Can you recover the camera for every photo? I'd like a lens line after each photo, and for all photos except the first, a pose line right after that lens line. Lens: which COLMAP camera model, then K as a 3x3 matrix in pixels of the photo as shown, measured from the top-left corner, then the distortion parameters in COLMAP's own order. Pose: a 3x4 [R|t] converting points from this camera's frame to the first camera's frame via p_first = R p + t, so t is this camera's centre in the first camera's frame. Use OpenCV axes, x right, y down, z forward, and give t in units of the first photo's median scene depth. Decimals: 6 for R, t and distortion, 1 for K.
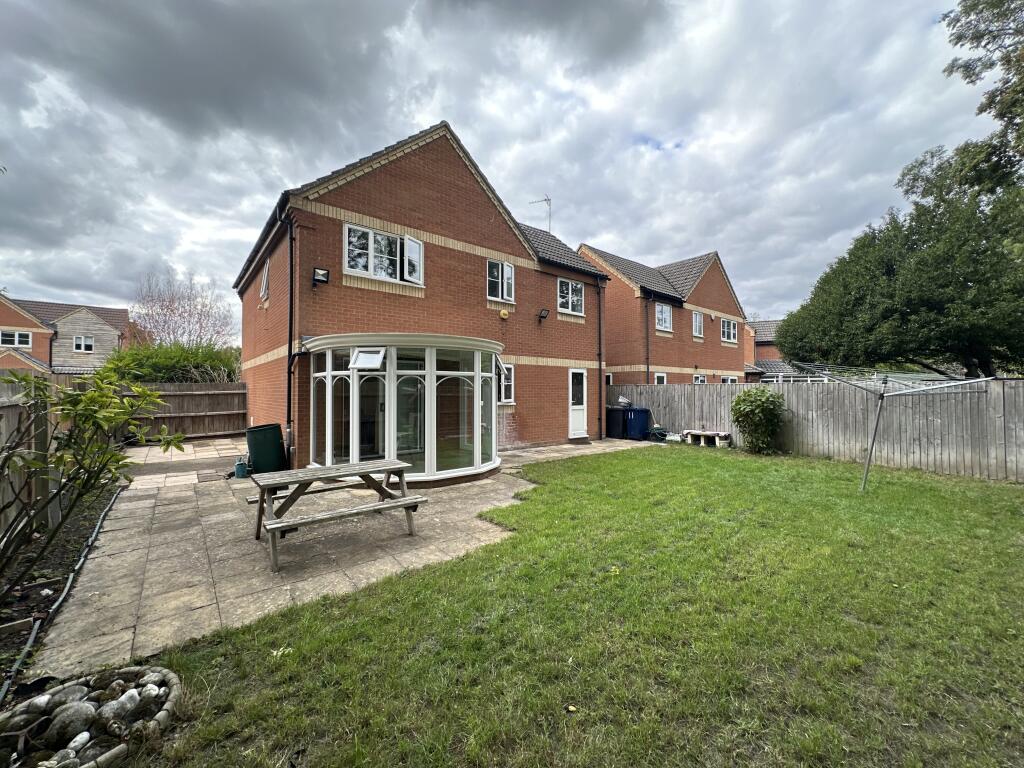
lens RADIAL K [[408.3, 0, 518.2], [0, 408.3, 386.1], [0, 0, 1]] dist [-0.000895, 0.000072]
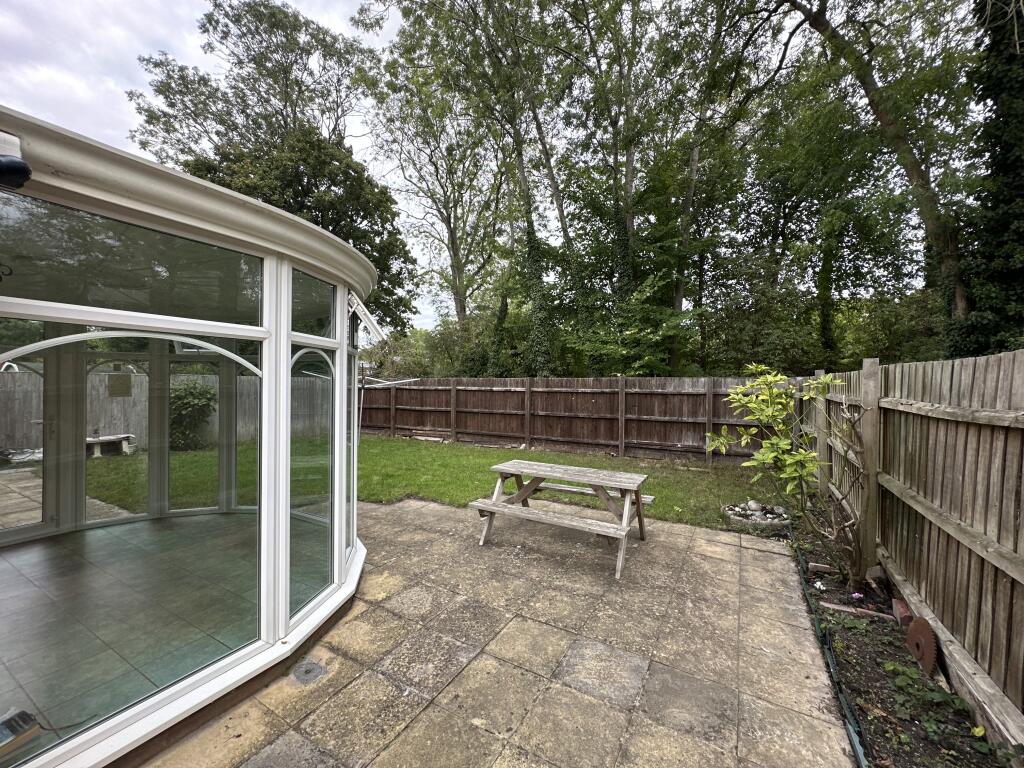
lens RADIAL K [[408.3, 0, 516.5], [0, 408.3, 383.7], [0, 0, 1]] dist [-0.000895, 0.000072]
pose [[-0.355526, 0.001631, 0.934665, -1.742014], [-0.020134, 0.999753, -0.009403, 0.023803], [-0.934449, -0.022162, -0.355406, 1.969568]]
